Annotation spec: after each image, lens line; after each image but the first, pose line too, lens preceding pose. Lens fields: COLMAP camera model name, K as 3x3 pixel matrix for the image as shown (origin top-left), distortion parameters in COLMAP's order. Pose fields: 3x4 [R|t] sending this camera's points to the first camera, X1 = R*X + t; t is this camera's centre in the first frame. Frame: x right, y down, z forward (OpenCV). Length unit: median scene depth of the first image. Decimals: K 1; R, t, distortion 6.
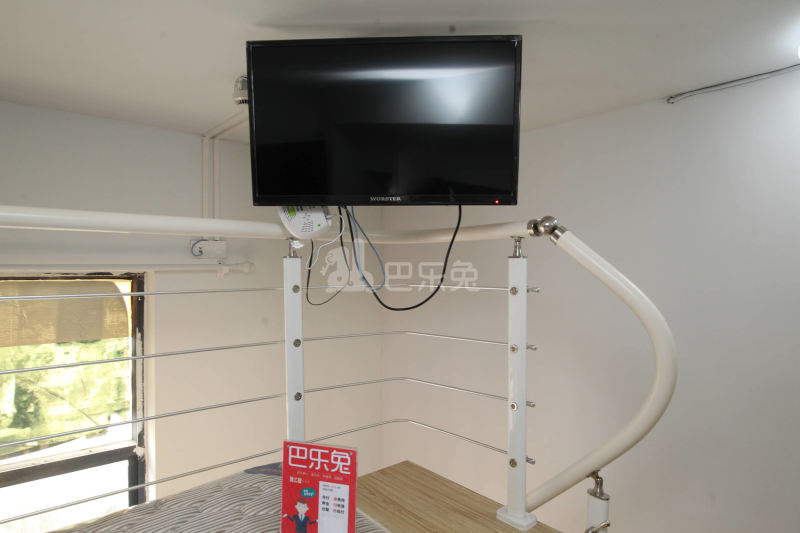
lens RADIAL K [[469.5, 0, 398.8], [0, 469.5, 268.2], [0, 0, 1]] dist [-0.036047, 0.004215]
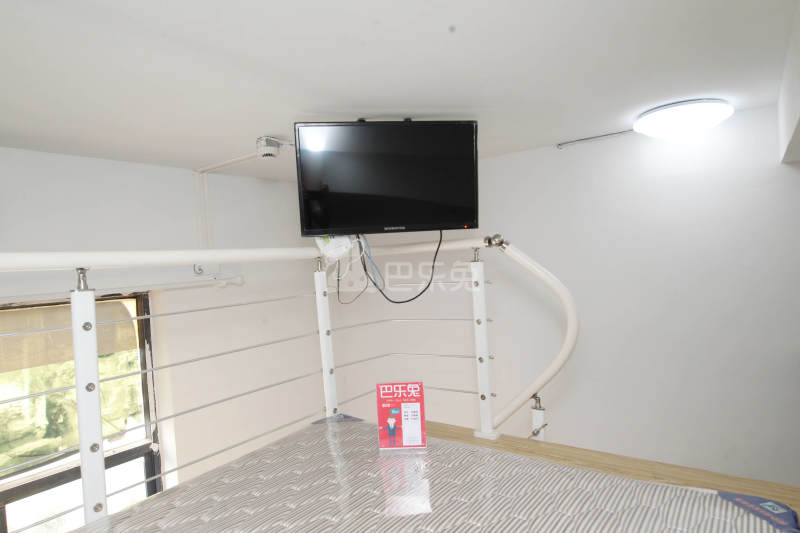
lens RADIAL K [[469.5, 0, 398.6], [0, 469.5, 265.8], [0, 0, 1]] dist [-0.036047, 0.004215]
pose [[0.973624, -0.066016, 0.218397, -0.321225], [0.065307, 0.997810, 0.010468, -0.040687], [-0.218610, 0.004071, 0.975804, -0.417668]]
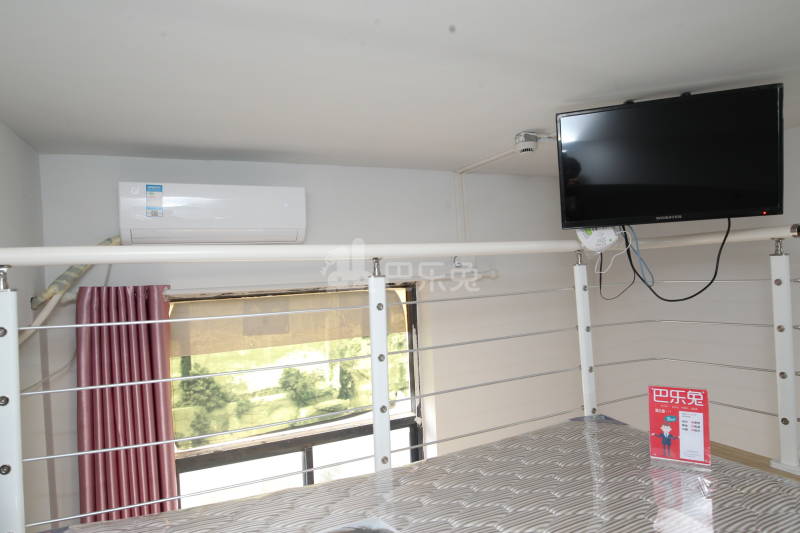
lens RADIAL K [[469.5, 0, 400.8], [0, 469.5, 267.0], [0, 0, 1]] dist [-0.036047, 0.004215]
pose [[0.959377, -0.054421, -0.276830, -0.371049], [0.053007, 0.998515, -0.012593, -0.028681], [0.277105, -0.002592, 0.960836, -0.442007]]
